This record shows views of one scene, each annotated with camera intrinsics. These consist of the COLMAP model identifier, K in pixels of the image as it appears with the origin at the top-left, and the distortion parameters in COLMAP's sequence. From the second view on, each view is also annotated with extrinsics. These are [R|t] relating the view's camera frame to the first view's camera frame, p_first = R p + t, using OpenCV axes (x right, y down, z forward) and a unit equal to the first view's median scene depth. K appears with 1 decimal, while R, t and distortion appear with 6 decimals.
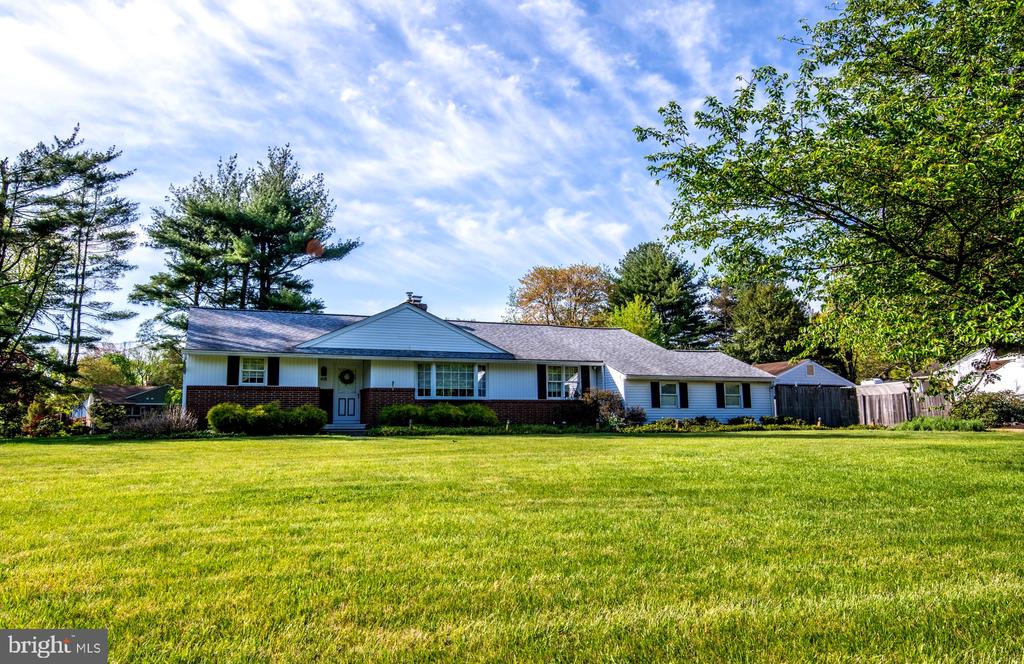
lens RADIAL K [[622.0, 0, 512.0], [0, 622.0, 332.0], [0, 0, 1]] dist [-0.002667, 0.000470]
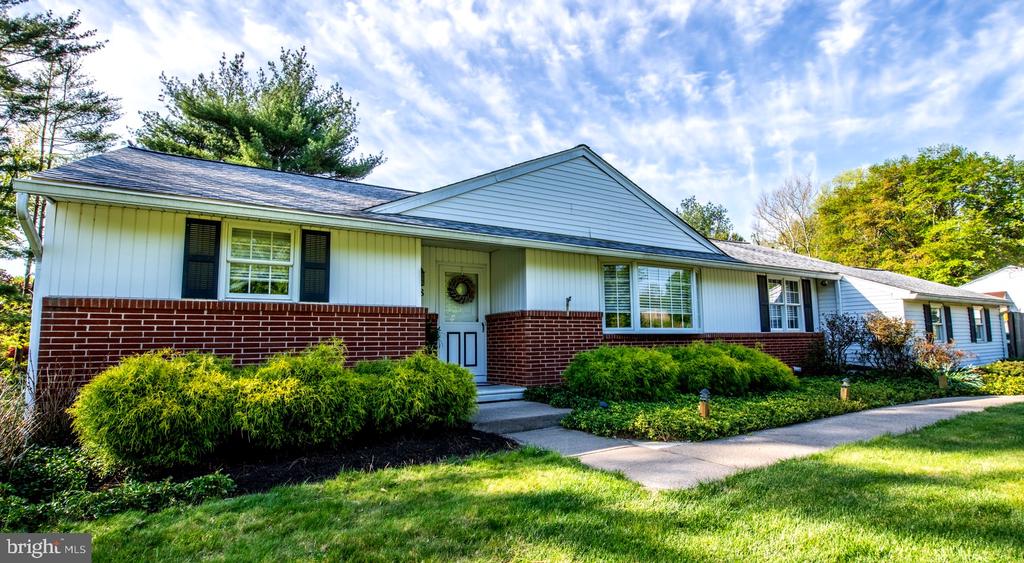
lens RADIAL K [[445.3, 0, 512.0], [0, 445.3, 281.5], [0, 0, 1]] dist [0.001266, -0.000066]
pose [[0.993109, 0.010844, 0.116690, -0.268612], [-0.011649, 0.999913, 0.006220, 0.064154], [-0.116612, -0.007536, 0.993149, 0.647310]]
